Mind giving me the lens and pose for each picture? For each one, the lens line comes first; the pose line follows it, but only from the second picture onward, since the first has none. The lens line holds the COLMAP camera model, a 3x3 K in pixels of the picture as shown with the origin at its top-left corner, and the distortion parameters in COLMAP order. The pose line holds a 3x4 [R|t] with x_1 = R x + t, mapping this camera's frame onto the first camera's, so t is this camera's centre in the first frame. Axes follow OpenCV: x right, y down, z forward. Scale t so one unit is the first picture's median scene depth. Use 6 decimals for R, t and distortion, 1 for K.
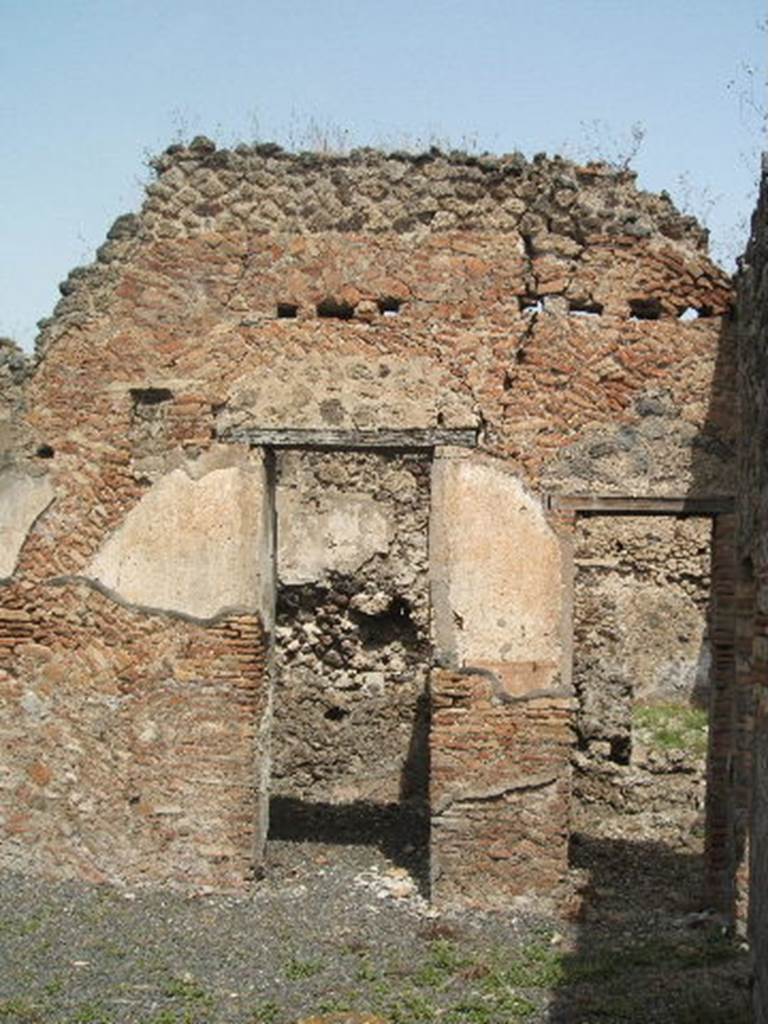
lens RADIAL K [[1230.9, 0, 364.0], [0, 1230.9, 568.9], [0, 0, 1]] dist [-0.135537, 0.000000]
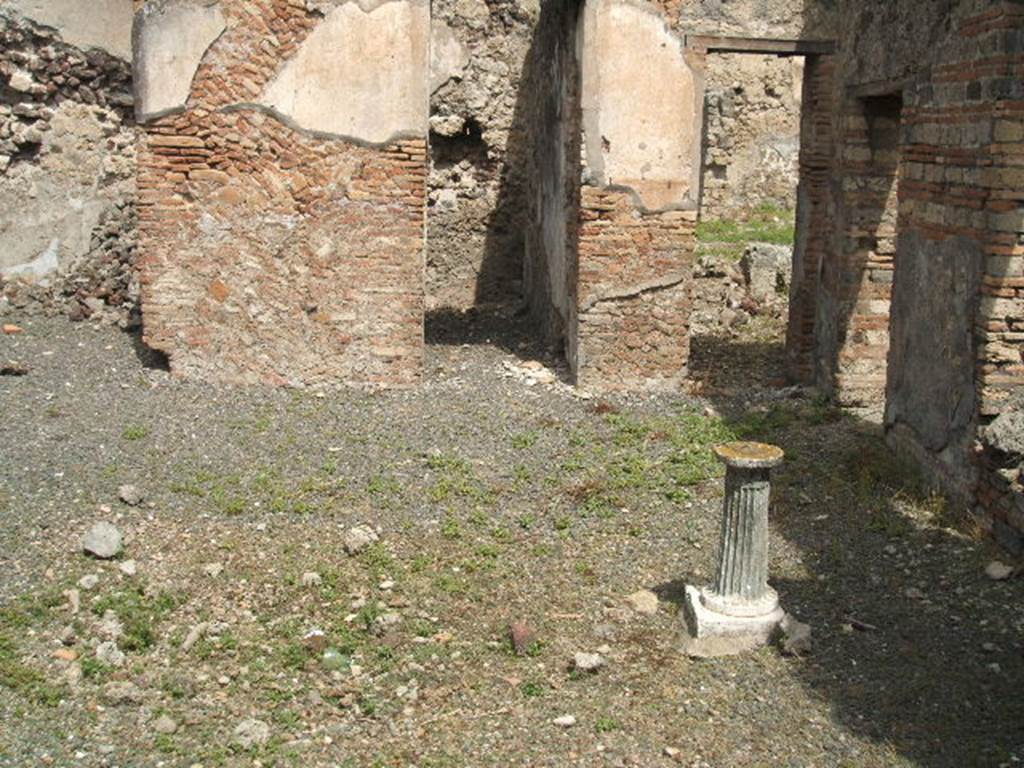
lens RADIAL K [[1230.9, 0, 514.9], [0, 1230.9, 416.7], [0, 0, 1]] dist [-0.135537, 0.000000]
pose [[0.973117, -0.051832, 0.224403, -0.263195], [-0.009746, 0.964207, 0.264973, -0.013035], [-0.230105, -0.260036, 0.937781, -0.108945]]
